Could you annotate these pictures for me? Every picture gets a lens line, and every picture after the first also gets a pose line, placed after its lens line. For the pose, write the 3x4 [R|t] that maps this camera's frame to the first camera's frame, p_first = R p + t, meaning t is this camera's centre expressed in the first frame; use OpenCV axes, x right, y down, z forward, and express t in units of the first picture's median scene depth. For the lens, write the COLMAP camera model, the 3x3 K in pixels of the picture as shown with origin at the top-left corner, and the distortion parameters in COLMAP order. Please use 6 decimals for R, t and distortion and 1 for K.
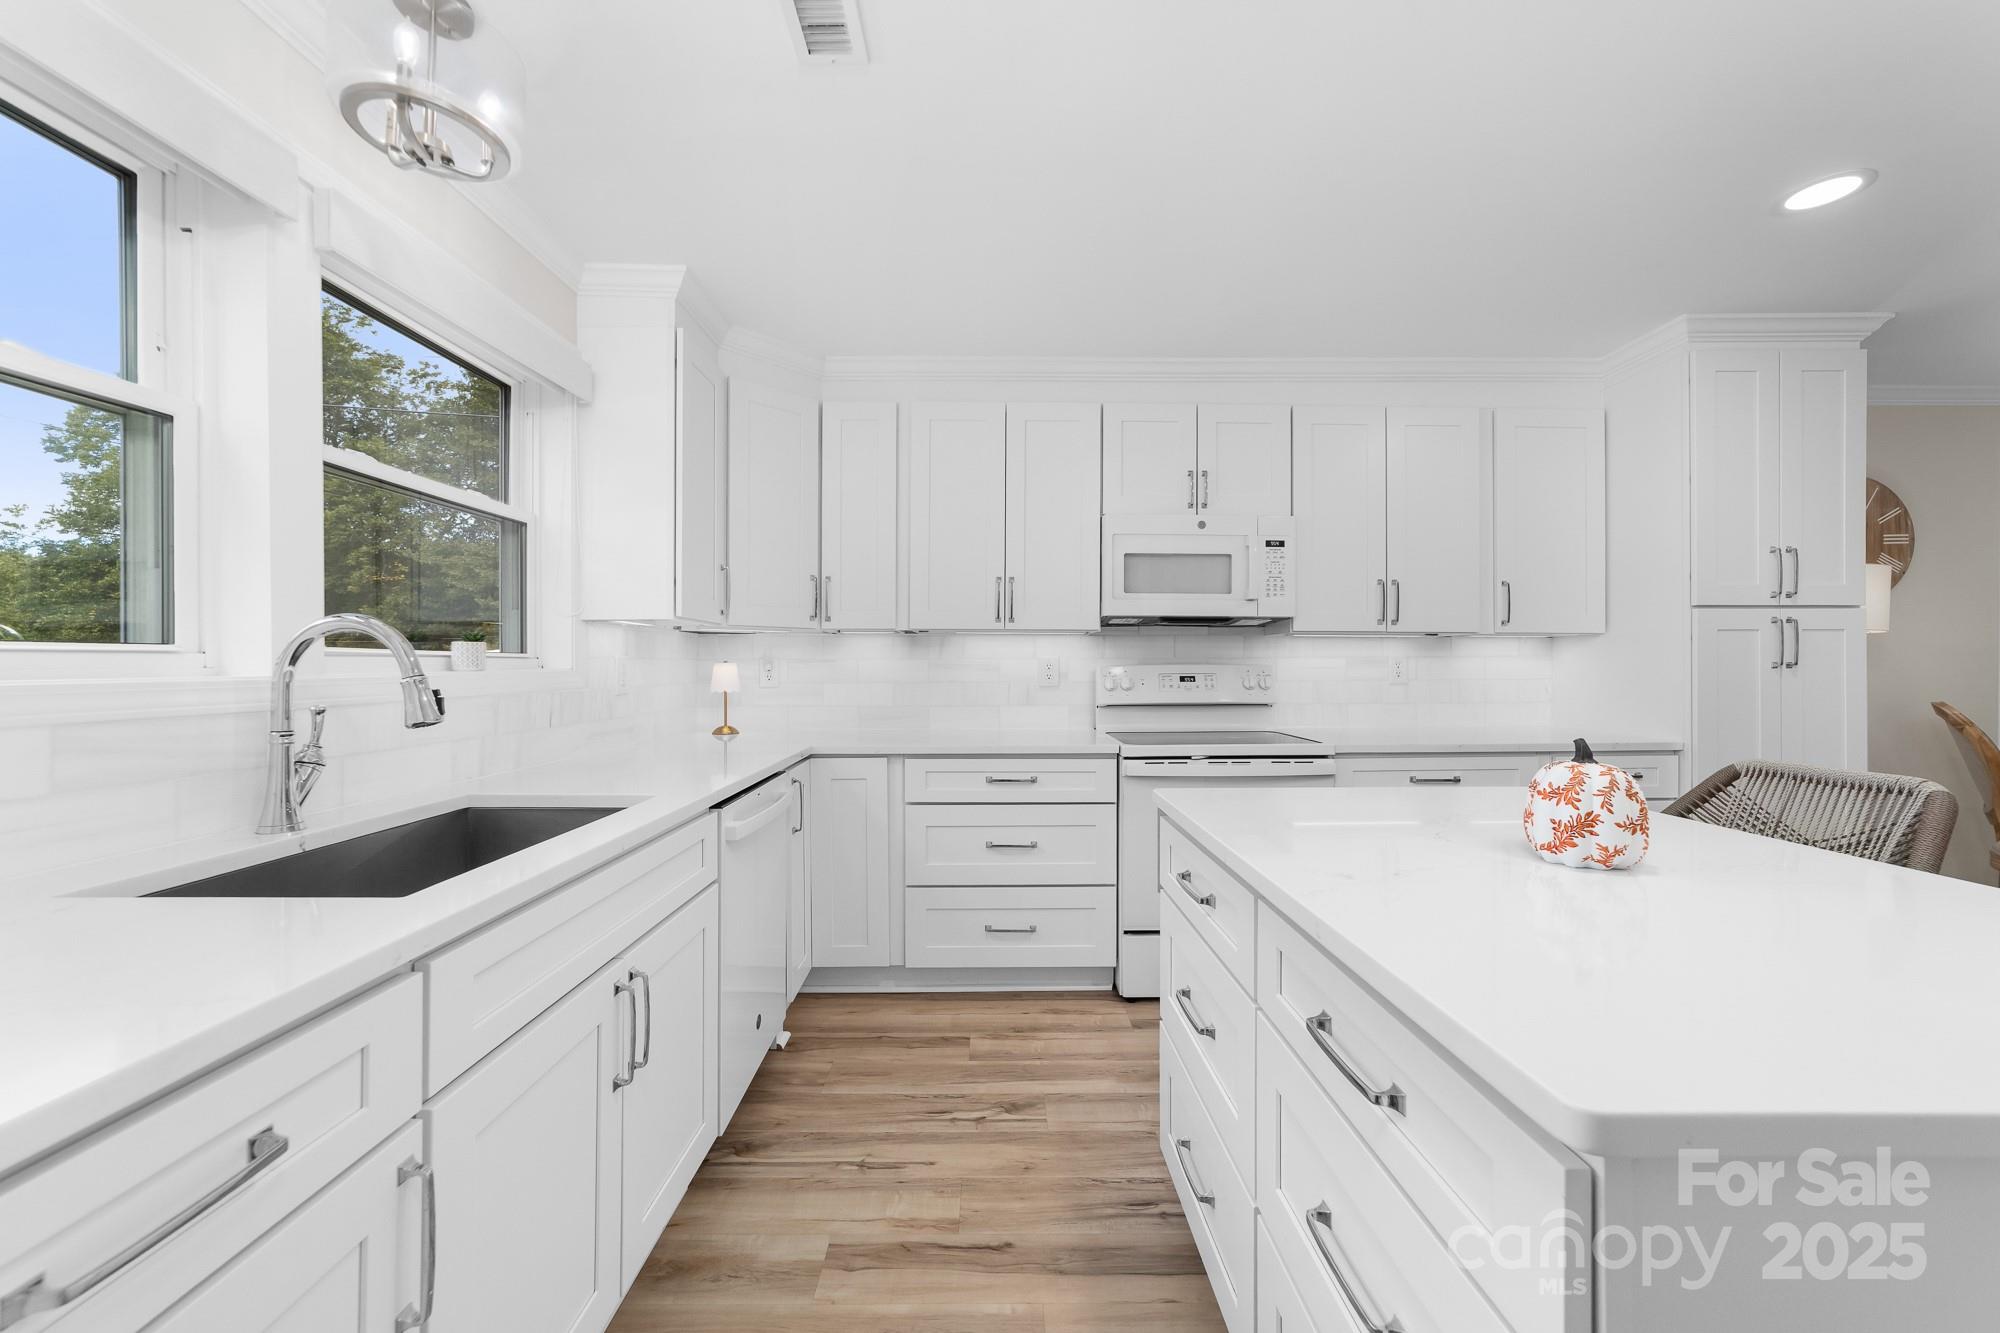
lens RADIAL K [[812.6, 0, 961.4], [0, 812.6, 657.9], [0, 0, 1]] dist [0.009817, -0.000009]
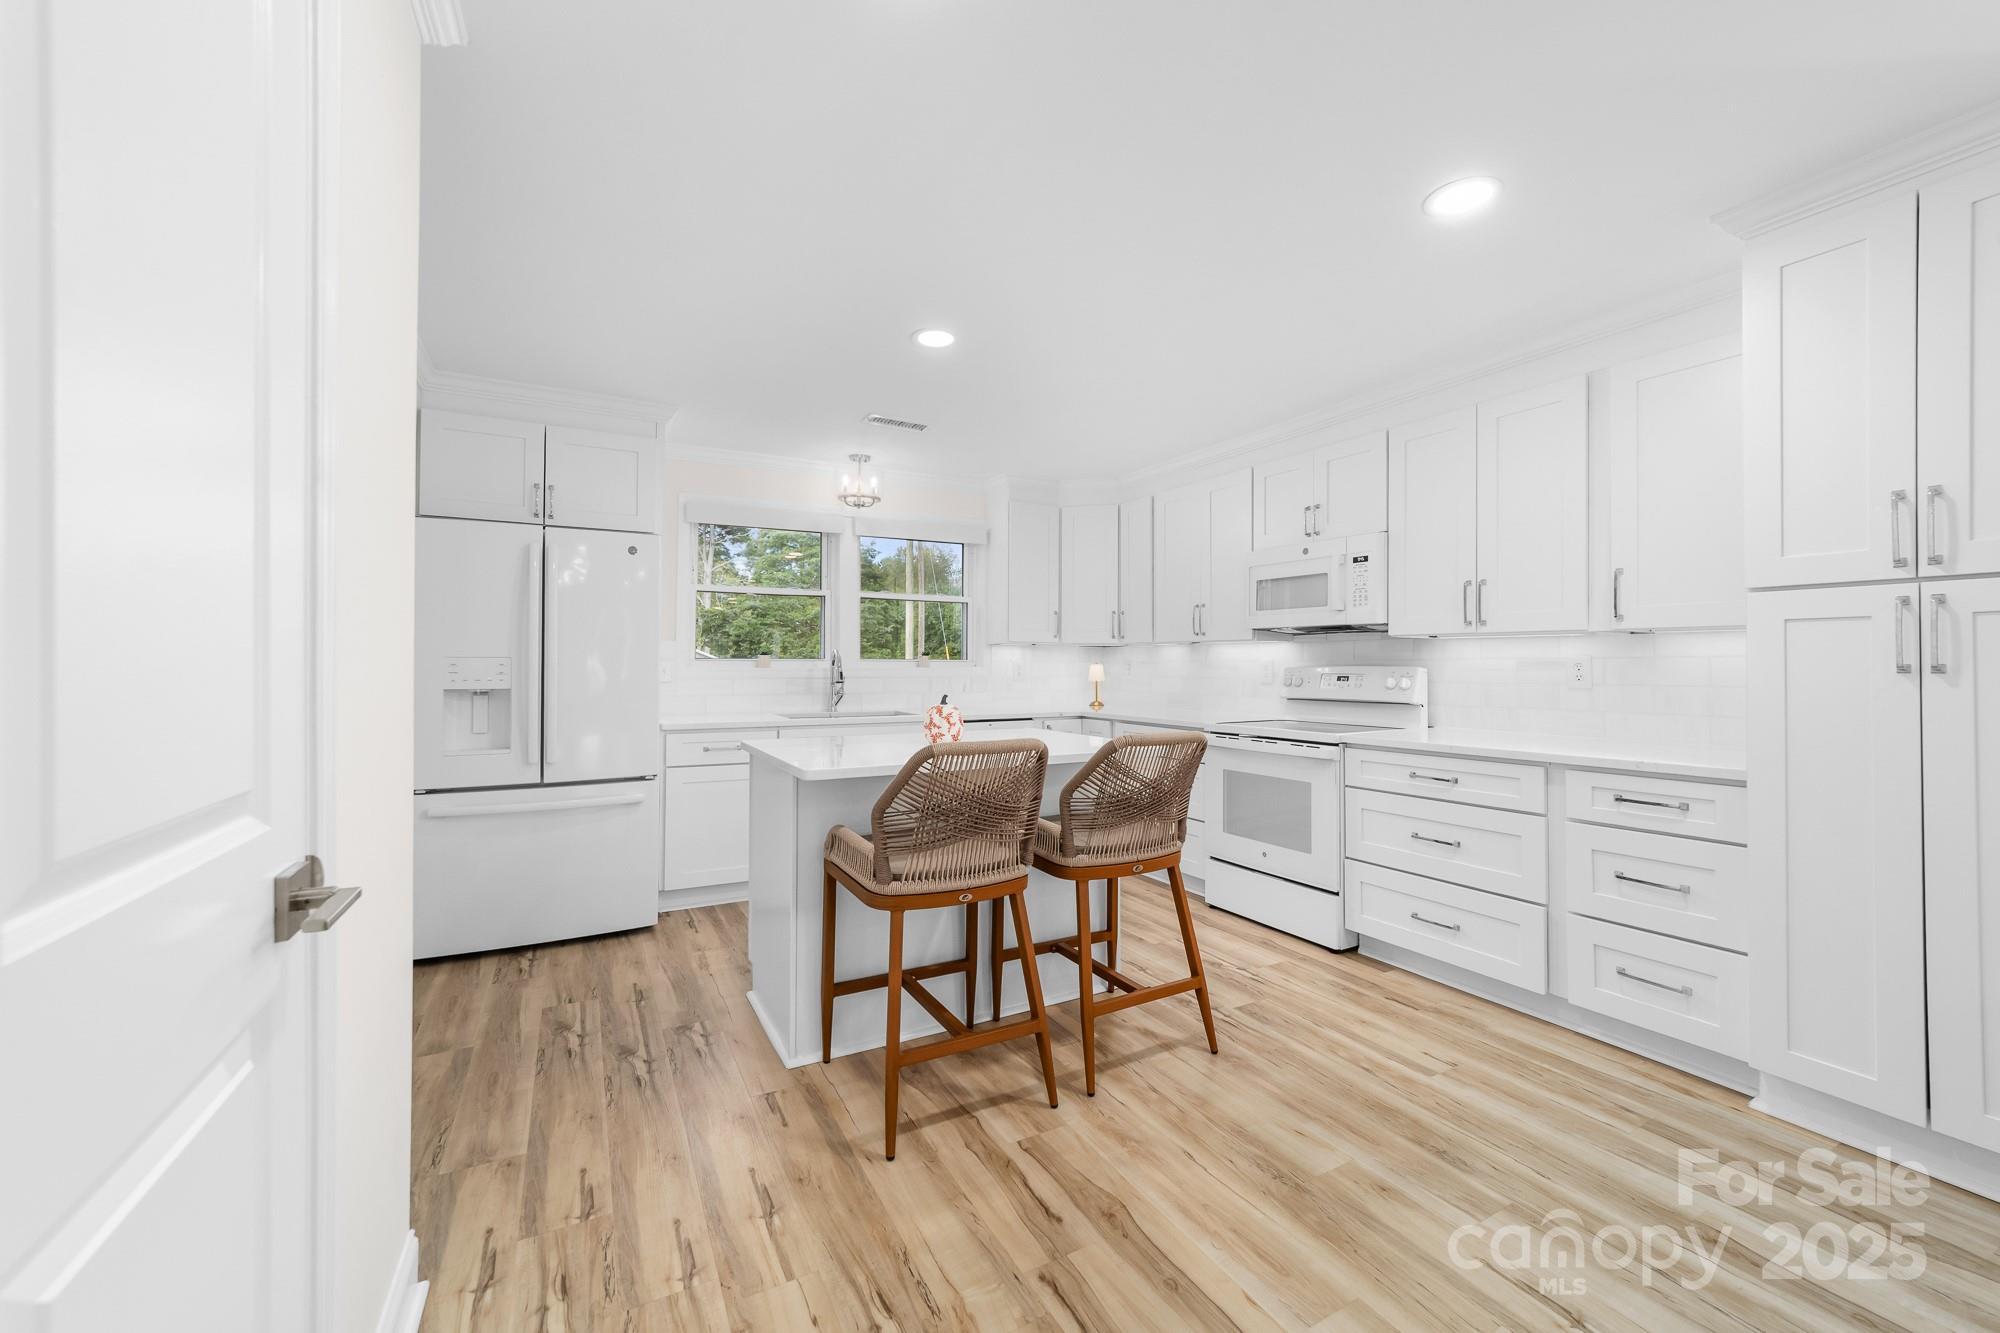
lens RADIAL K [[764.3, 0, 997.8], [0, 764.3, 657.3], [0, 0, 1]] dist [-0.010069, 0.000045]
pose [[0.483074, -0.007986, -0.875543, 1.173690], [0.000199, 0.999959, -0.009011, 0.006155], [0.875580, 0.004179, 0.483056, 0.049335]]
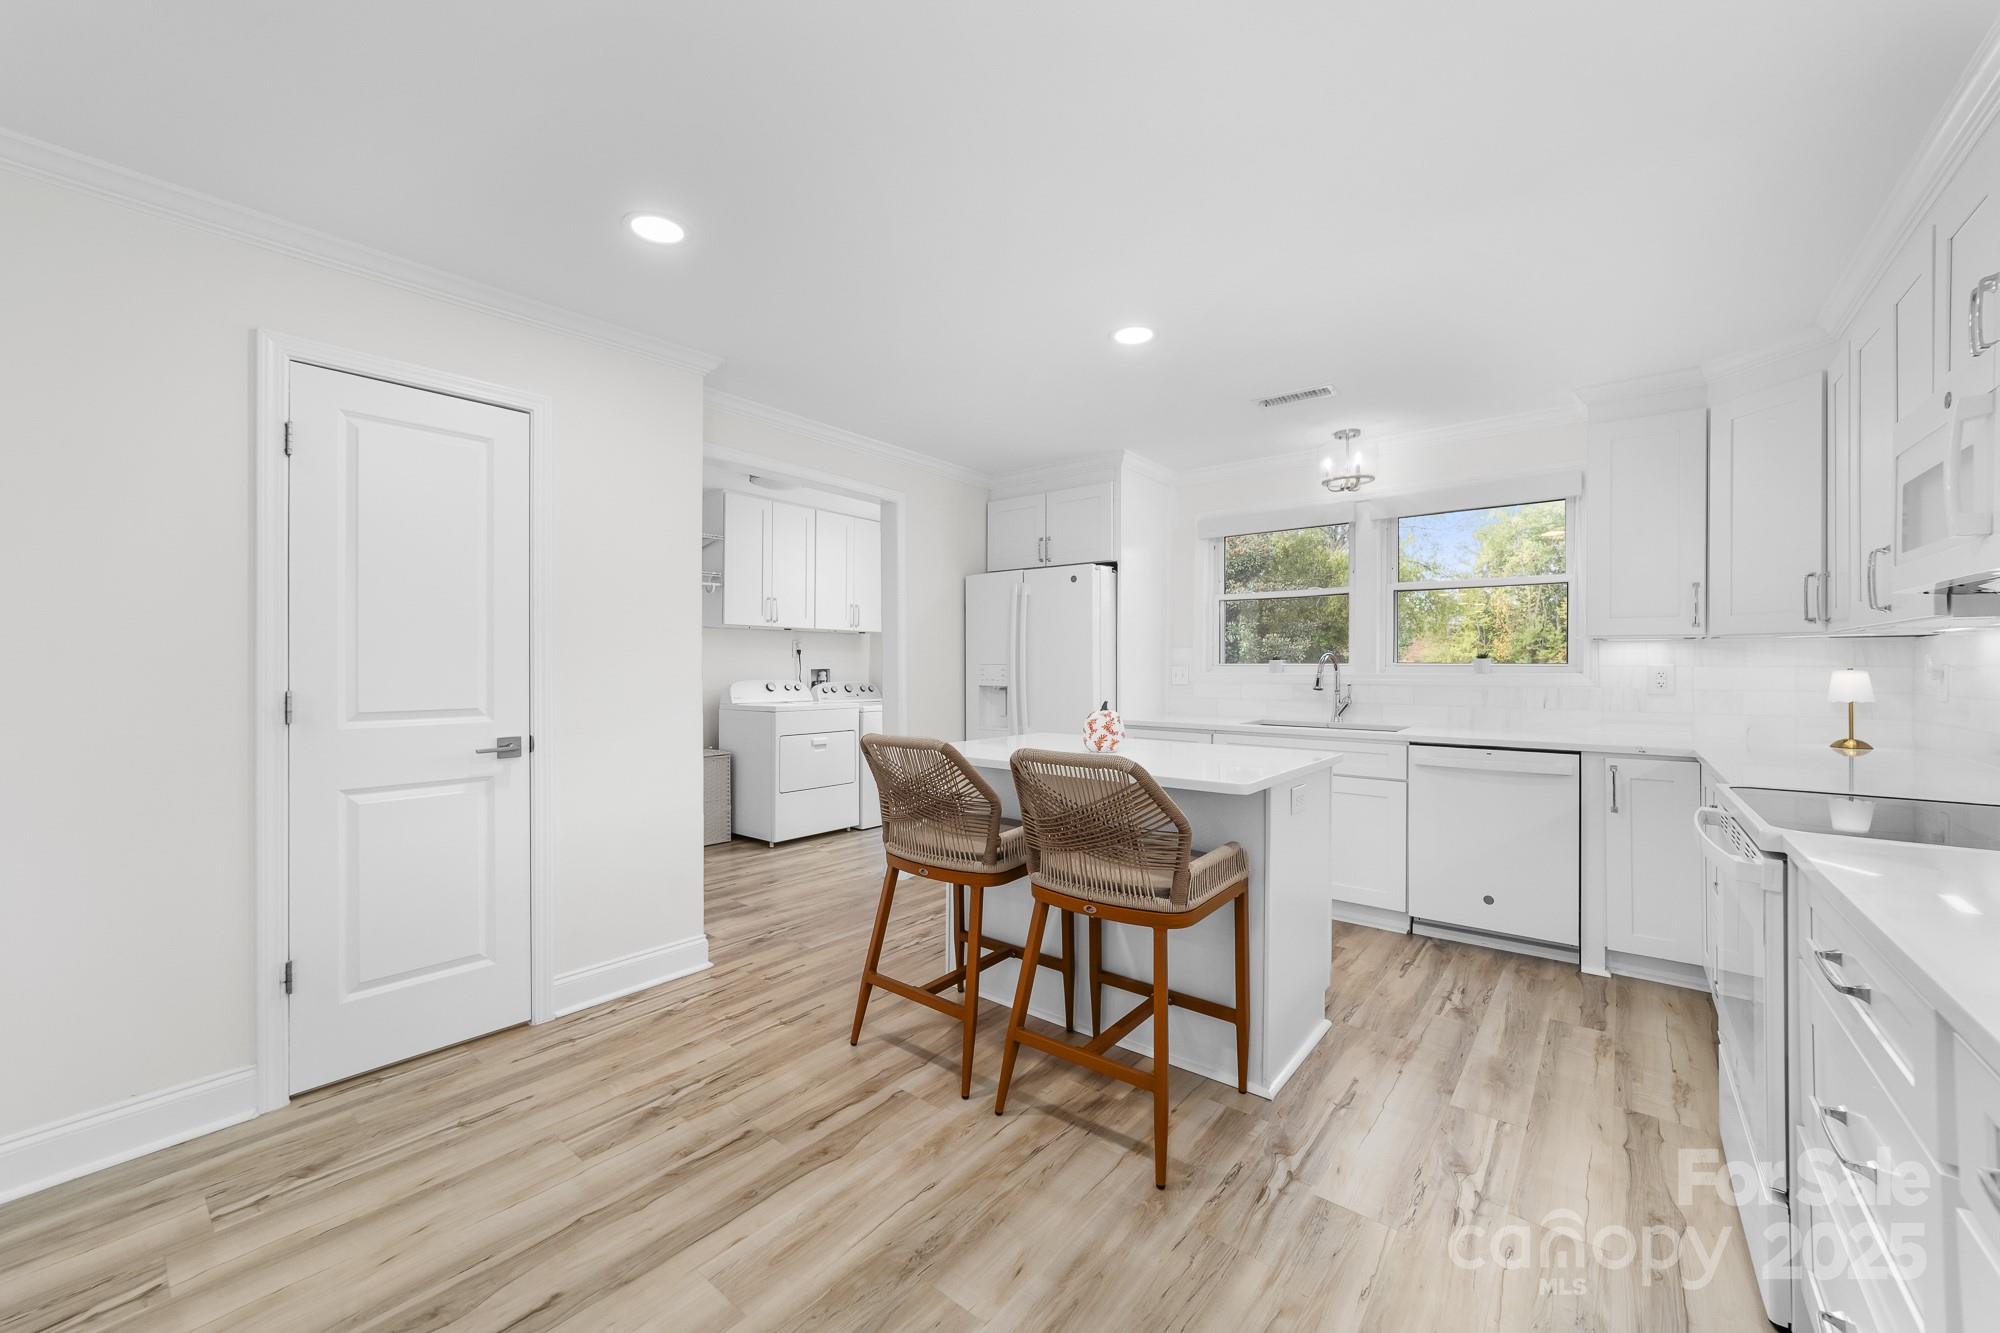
lens RADIAL K [[772.9, 0, 1000.0], [0, 772.9, 666.5], [0, 0, 1]] dist [-0.015321, 0.000032]
pose [[-0.628147, -0.002894, -0.778089, 1.131710], [-0.001046, 0.999995, -0.002875, 0.005004], [0.778094, -0.000992, -0.628147, 0.916084]]
